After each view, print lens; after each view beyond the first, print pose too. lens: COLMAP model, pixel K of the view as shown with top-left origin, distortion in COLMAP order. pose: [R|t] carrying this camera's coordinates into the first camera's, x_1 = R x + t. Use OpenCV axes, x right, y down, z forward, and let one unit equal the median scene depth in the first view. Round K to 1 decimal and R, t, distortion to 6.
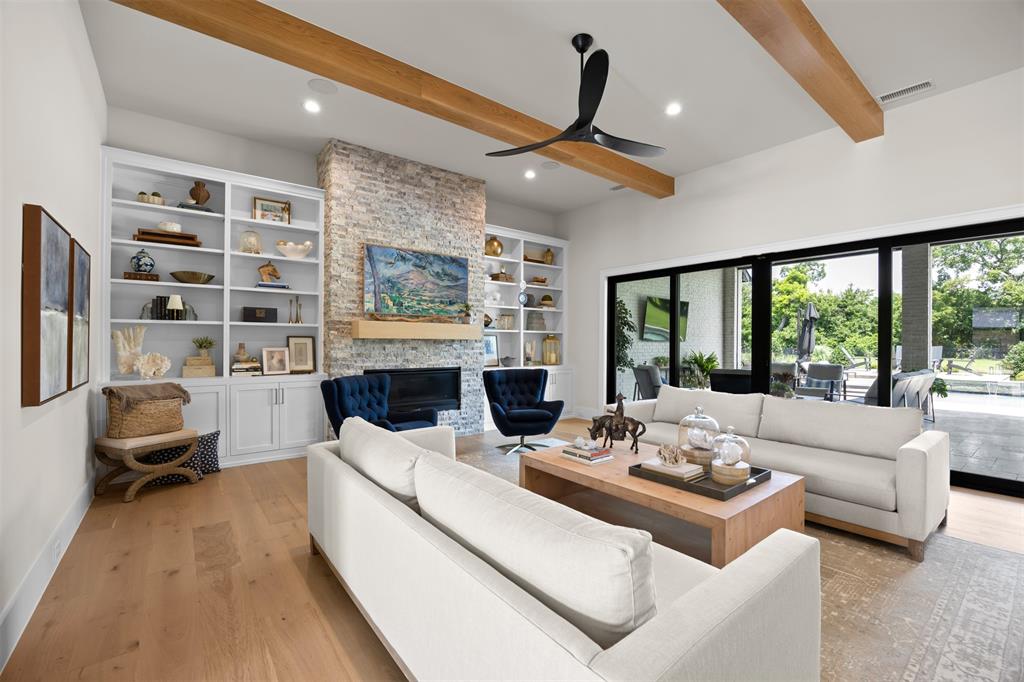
lens RADIAL K [[438.5, 0, 516.8], [0, 438.5, 345.7], [0, 0, 1]] dist [-0.019894, 0.001573]
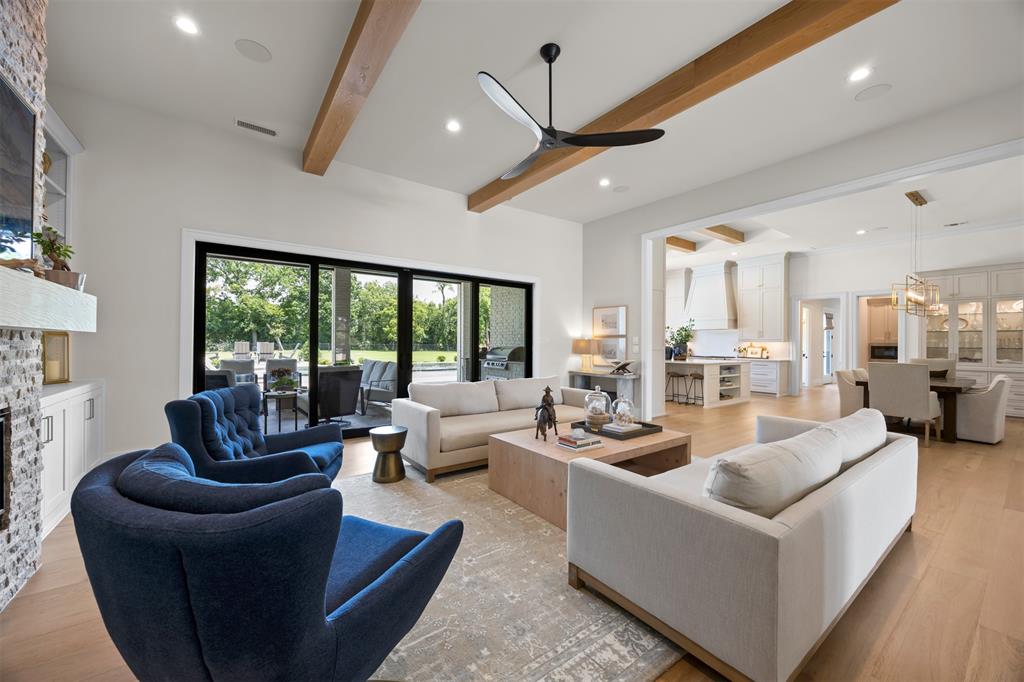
lens RADIAL K [[391.4, 0, 515.8], [0, 391.4, 343.9], [0, 0, 1]] dist [-0.000785, 0.000206]
pose [[0.043323, -0.001830, 0.999059, -0.500582], [-0.006175, 0.999979, 0.002100, -0.004700], [-0.999042, -0.006260, 0.043310, 0.656386]]
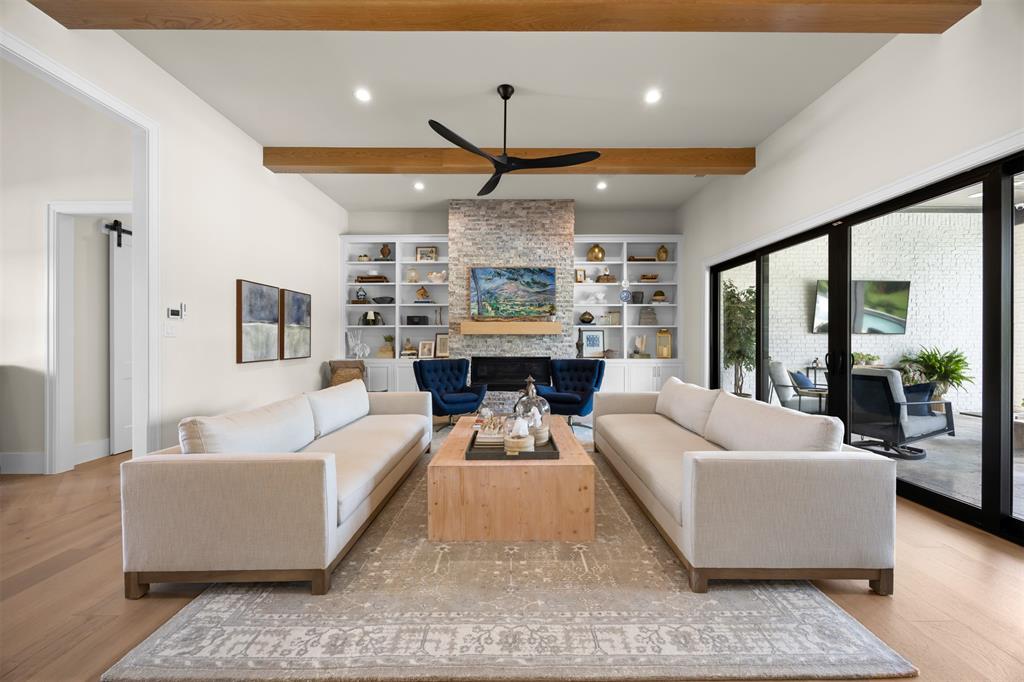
lens RADIAL K [[391.4, 0, 513.1], [0, 391.4, 341.0], [0, 0, 1]] dist [-0.000785, 0.000206]
pose [[0.781826, -0.004157, -0.623483, 0.546311], [0.001065, 0.999985, -0.005331, 0.011539], [0.623496, 0.003504, 0.781819, 0.091750]]
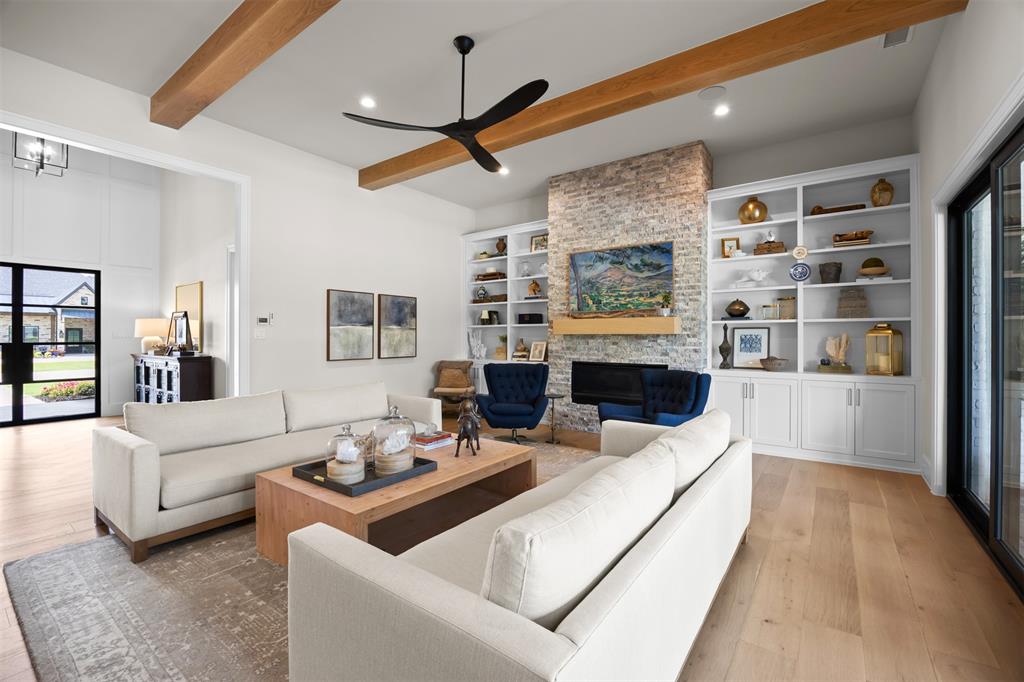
lens RADIAL K [[438.5, 0, 514.1], [0, 438.5, 337.8], [0, 0, 1]] dist [-0.019894, 0.001573]
pose [[0.264274, -0.002650, -0.964444, 0.743838], [-0.005023, 0.999979, -0.004124, -0.001791], [0.964435, 0.005935, 0.264255, 0.538498]]
